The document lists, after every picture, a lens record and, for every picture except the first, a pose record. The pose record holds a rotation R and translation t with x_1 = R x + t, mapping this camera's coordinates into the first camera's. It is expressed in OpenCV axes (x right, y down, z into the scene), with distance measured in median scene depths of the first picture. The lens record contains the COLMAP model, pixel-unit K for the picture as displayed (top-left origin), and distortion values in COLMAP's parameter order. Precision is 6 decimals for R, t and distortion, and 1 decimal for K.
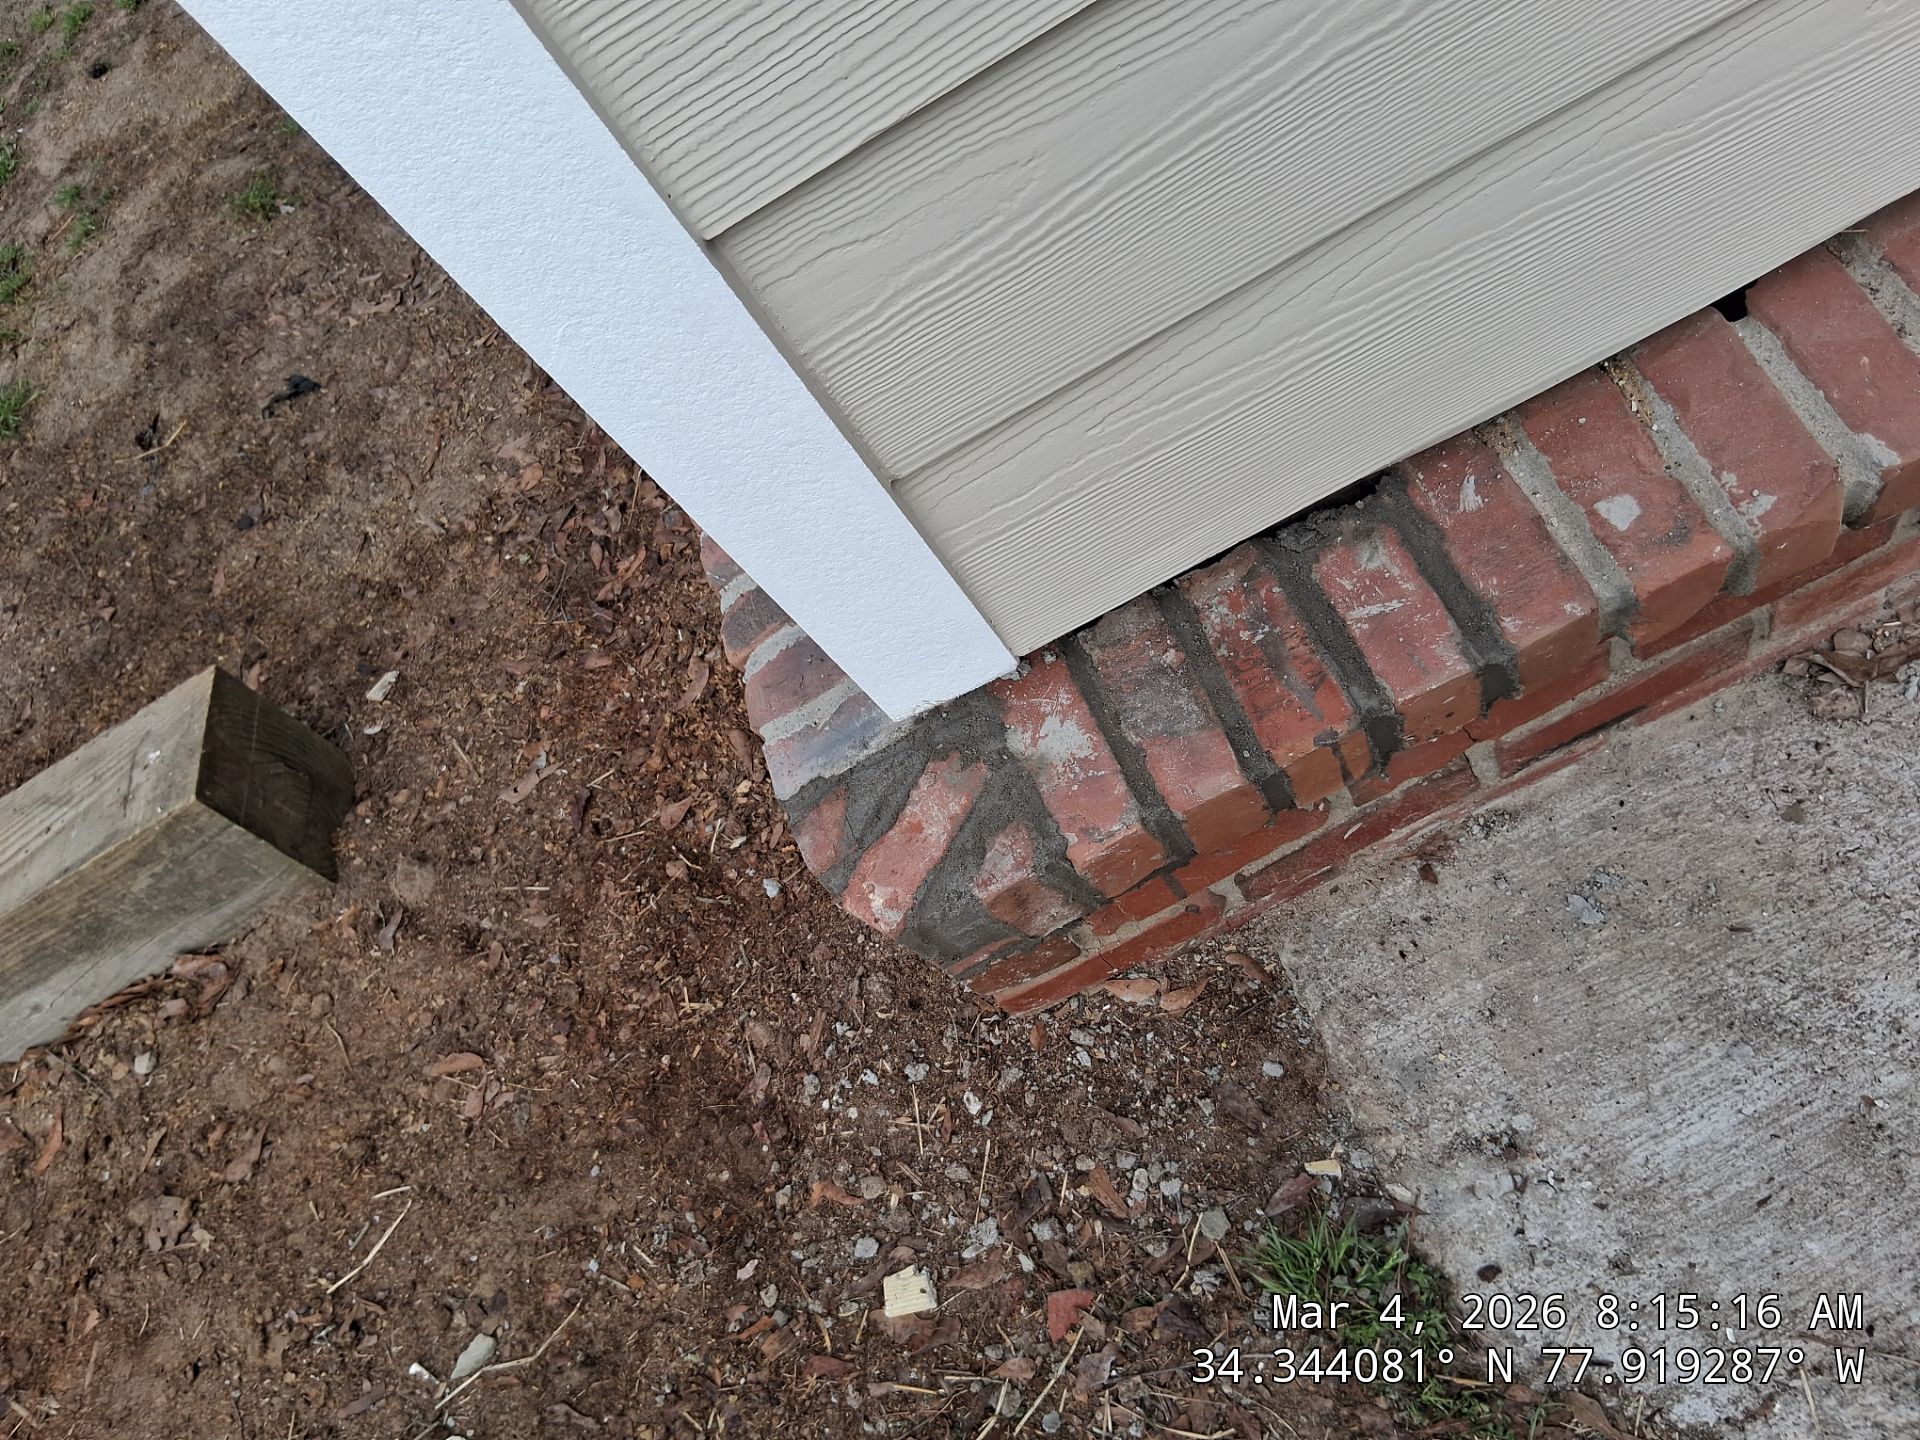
lens RADIAL K [[1432.5, 0, 960.0], [0, 1432.5, 720.0], [0, 0, 1]] dist [0.064266, -0.076763]
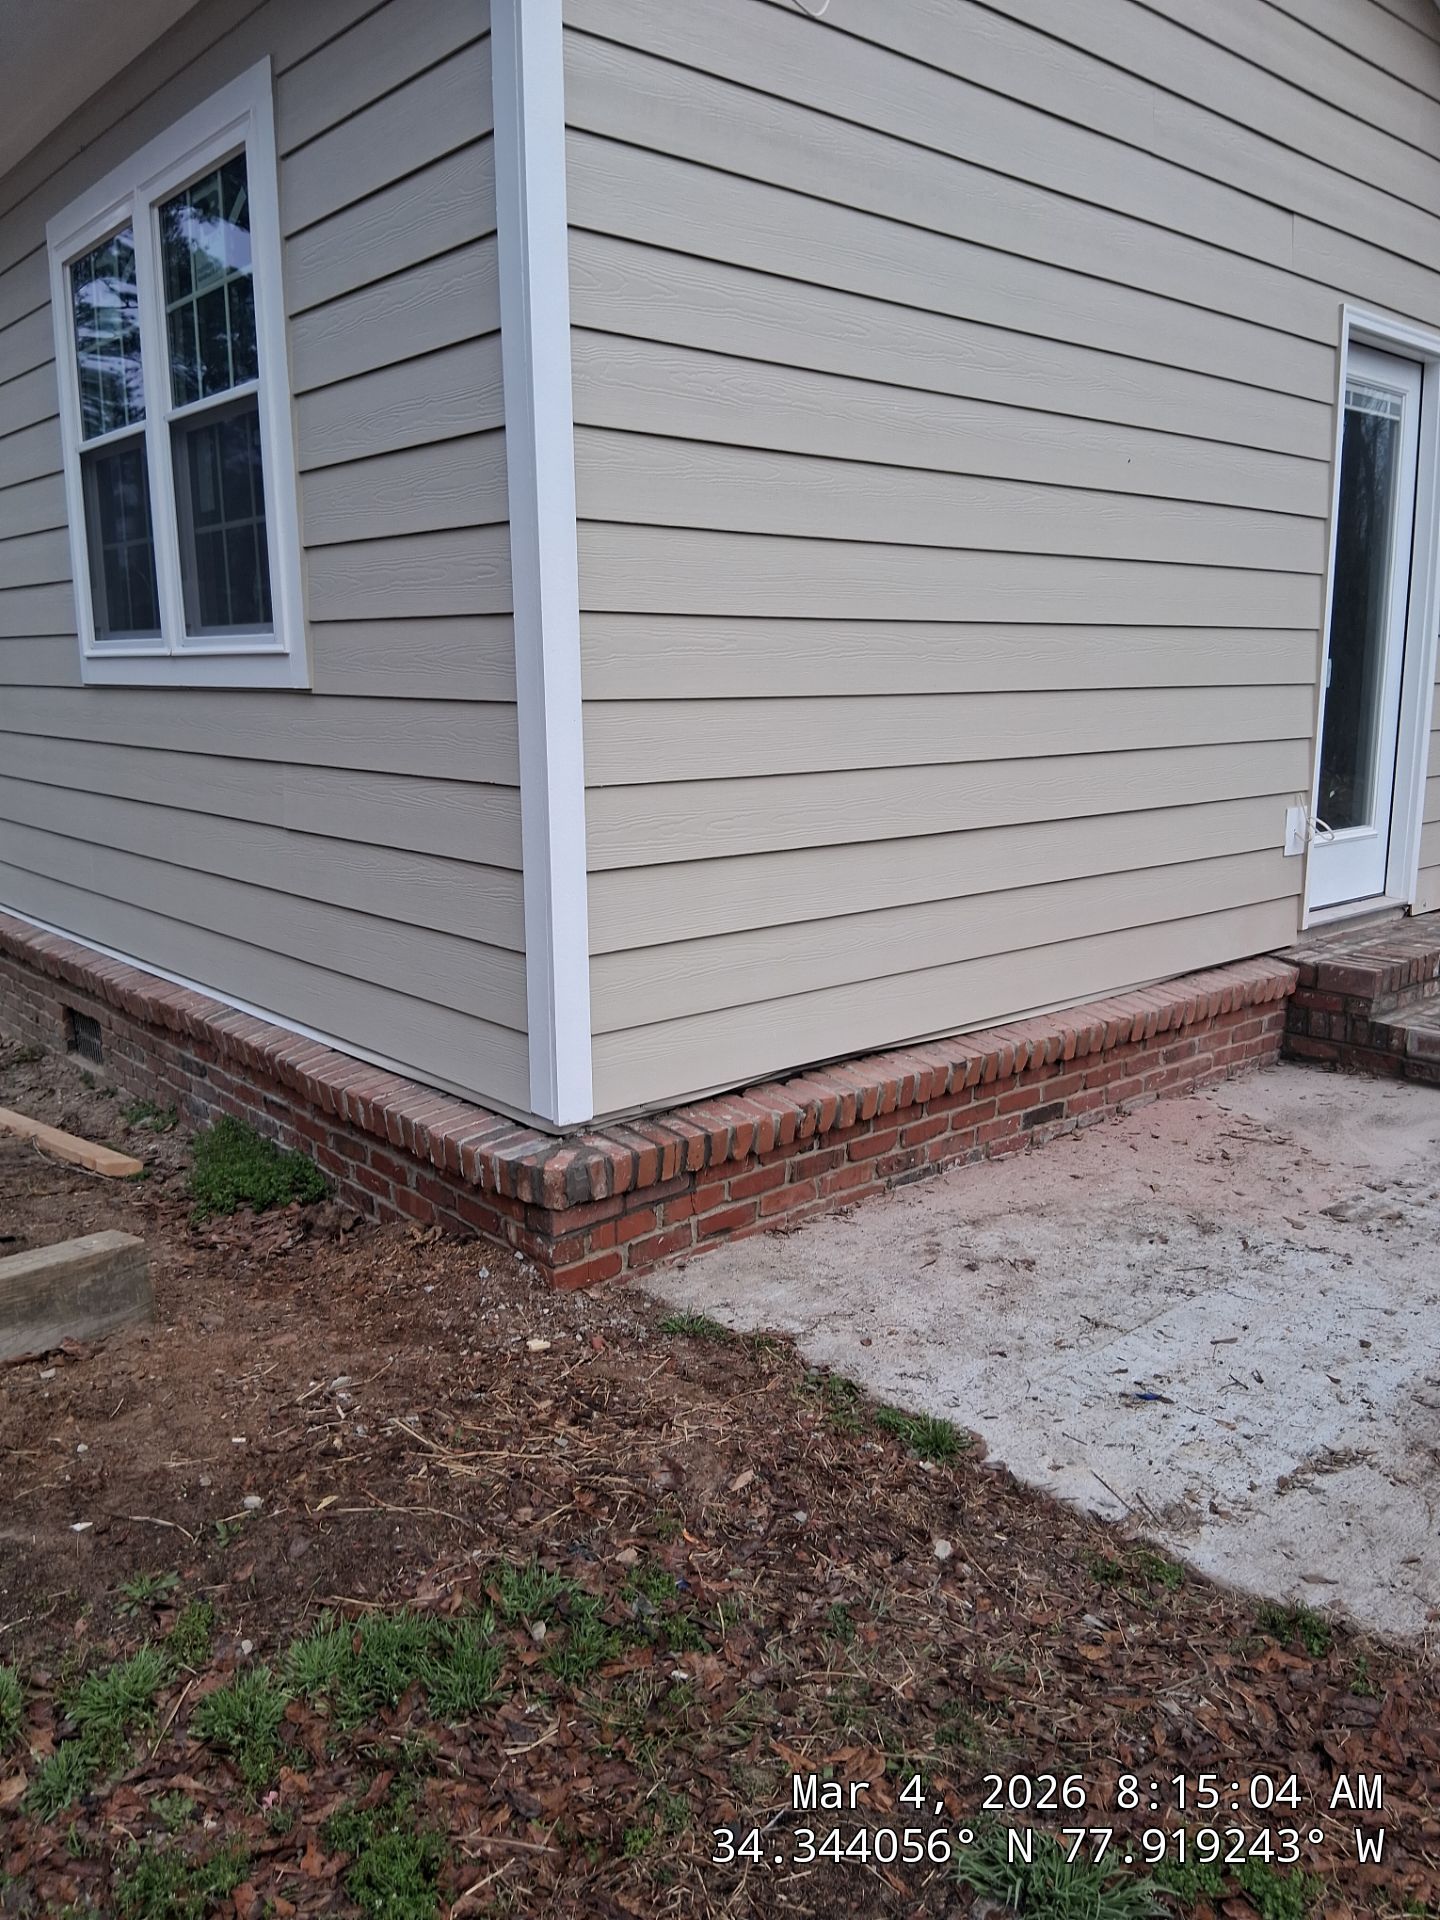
lens RADIAL K [[1440.2, 0, 720.0], [0, 1440.2, 960.0], [0, 0, 1]] dist [0.083930, -0.161537]
pose [[0.846023, 0.314846, 0.430251, -1.193387], [0.200493, 0.559885, -0.803947, 2.361168], [-0.494011, 0.766421, 0.410551, -0.822830]]
